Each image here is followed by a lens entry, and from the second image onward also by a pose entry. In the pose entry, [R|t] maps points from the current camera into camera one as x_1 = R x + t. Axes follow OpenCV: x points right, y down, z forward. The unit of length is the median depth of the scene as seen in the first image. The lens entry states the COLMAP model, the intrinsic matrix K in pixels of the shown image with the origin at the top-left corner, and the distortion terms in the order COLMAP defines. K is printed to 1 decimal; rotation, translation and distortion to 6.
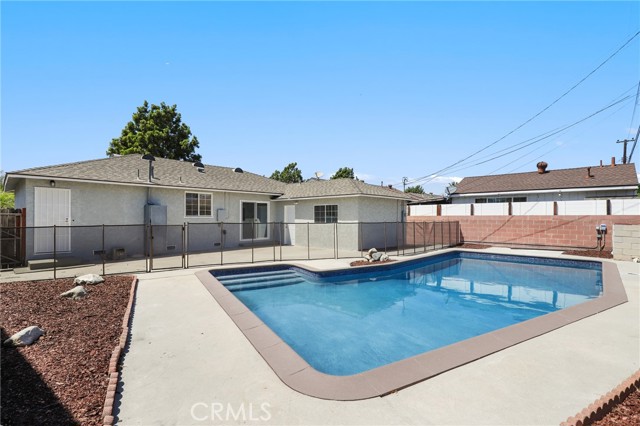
lens RADIAL K [[293.9, 0, 333.8], [0, 293.9, 215.1], [0, 0, 1]] dist [0.000925, 0.000507]
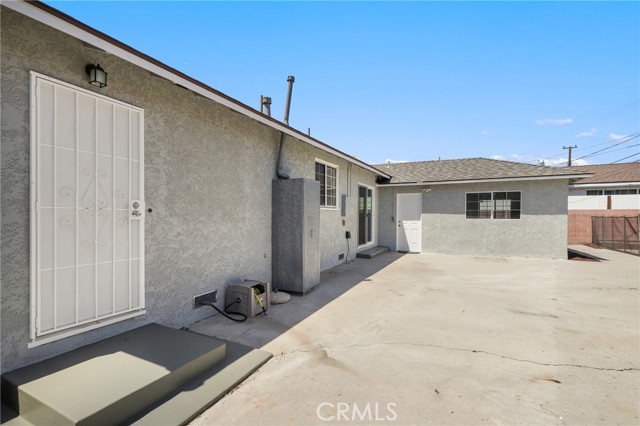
lens RADIAL K [[287.7, 0, 336.5], [0, 287.7, 215.1], [0, 0, 1]] dist [0.000636, 0.000108]
pose [[0.961590, -0.001630, 0.274485, -0.494466], [-0.000403, 0.999973, 0.007351, 0.012845], [-0.274490, -0.007179, 0.961563, 0.413093]]
